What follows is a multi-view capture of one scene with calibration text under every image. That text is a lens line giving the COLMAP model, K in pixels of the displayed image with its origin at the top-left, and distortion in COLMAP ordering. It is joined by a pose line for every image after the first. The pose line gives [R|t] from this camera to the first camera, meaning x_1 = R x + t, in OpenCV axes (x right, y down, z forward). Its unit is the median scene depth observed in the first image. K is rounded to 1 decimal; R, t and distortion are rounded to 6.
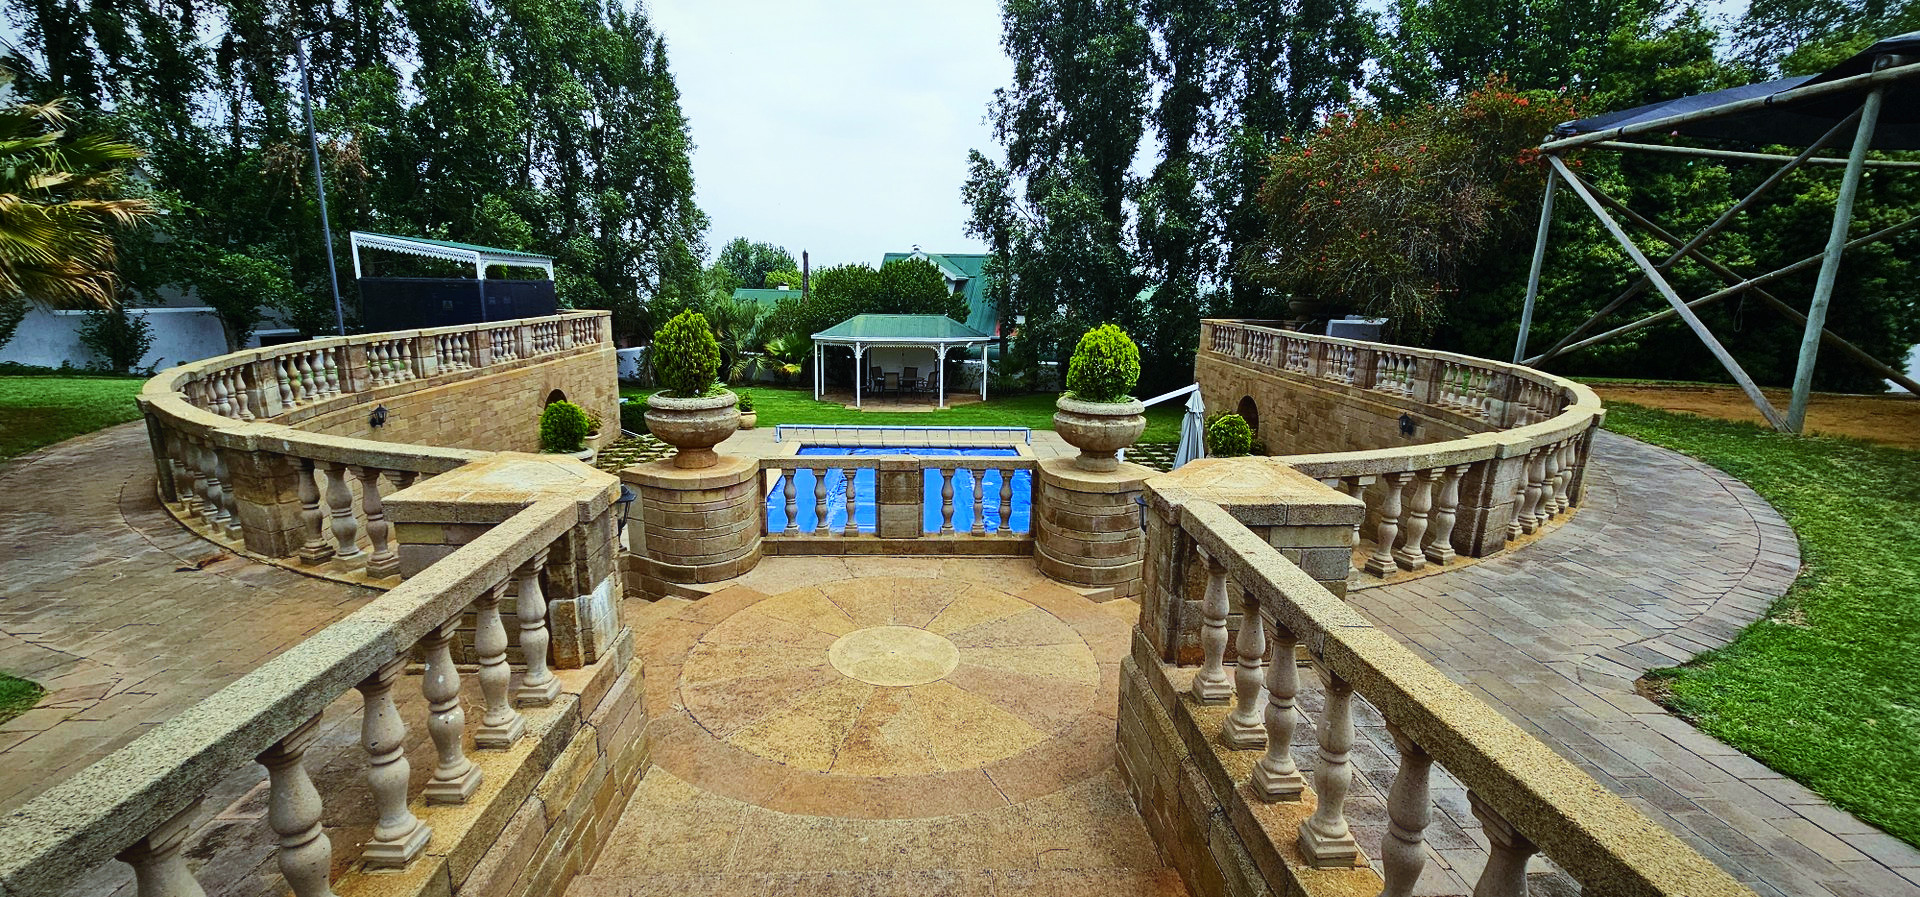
lens RADIAL K [[778.3, 0, 948.6], [0, 778.3, 456.1], [0, 0, 1]] dist [0.001025, -0.003643]
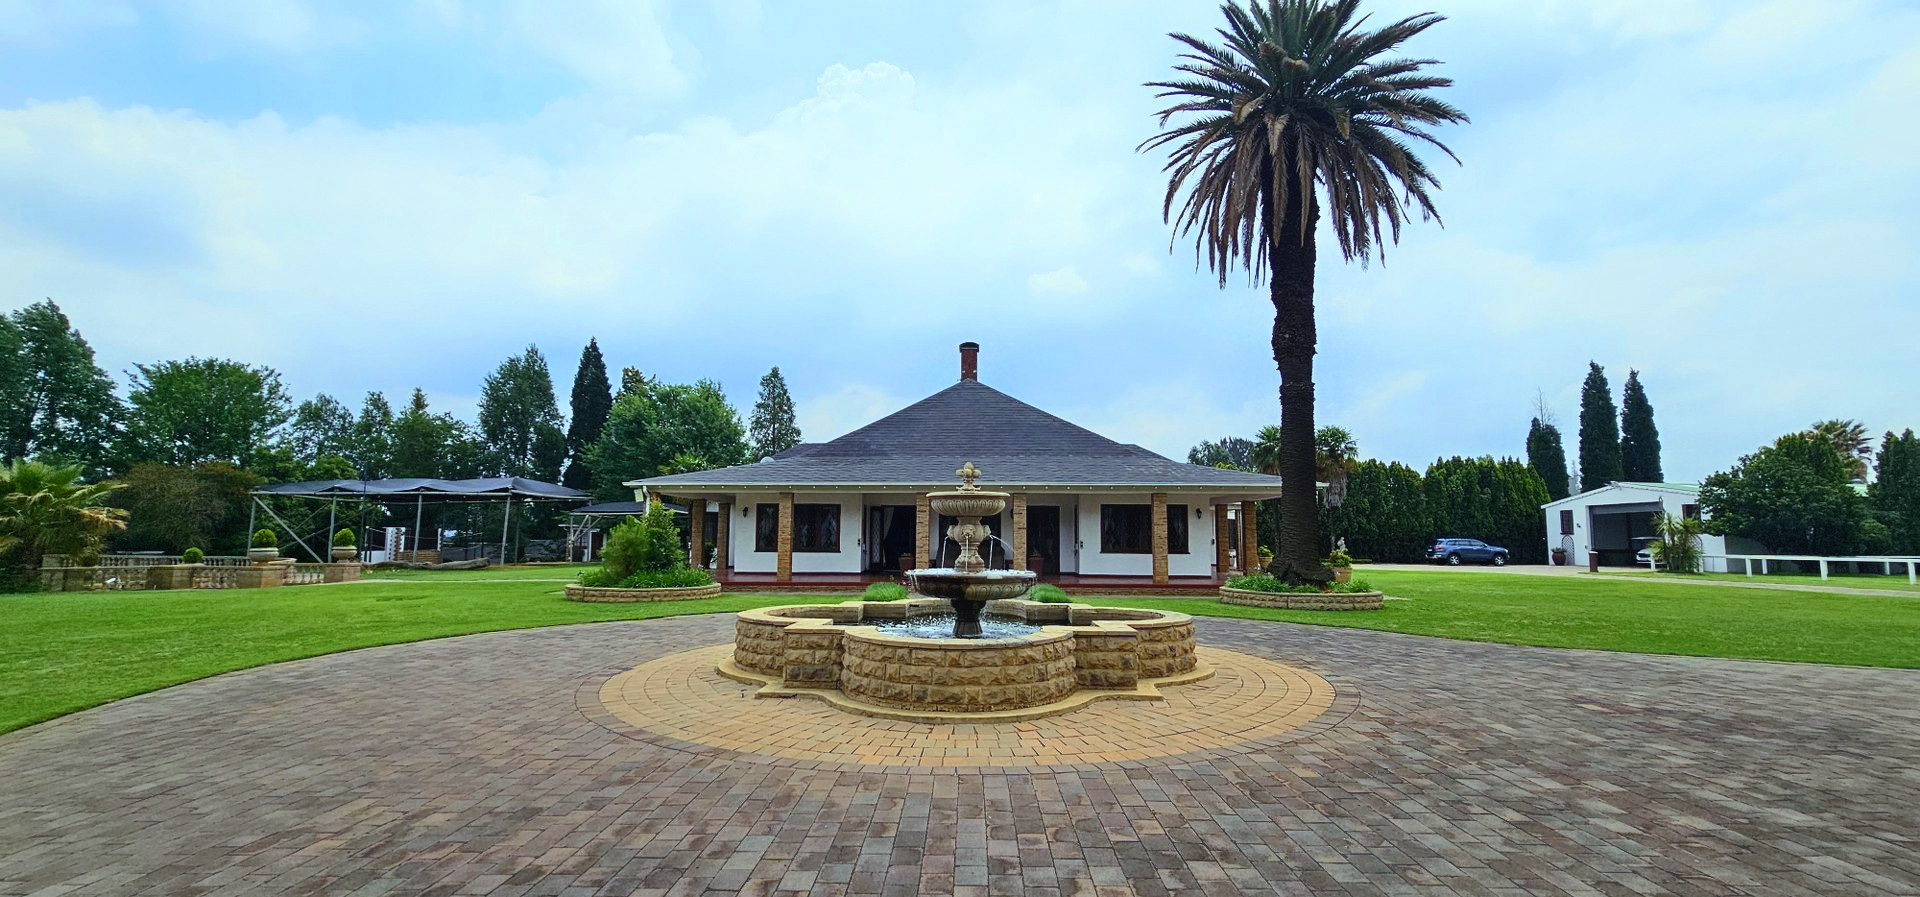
lens RADIAL K [[778.3, 0, 948.6], [0, 778.3, 456.1], [0, 0, 1]] dist [0.001025, -0.003643]
pose [[0.095867, 0.084115, 0.991834, -1.795621], [0.217779, 0.970510, -0.103356, 0.343109], [-0.971278, 0.225909, 0.074721, -1.728025]]
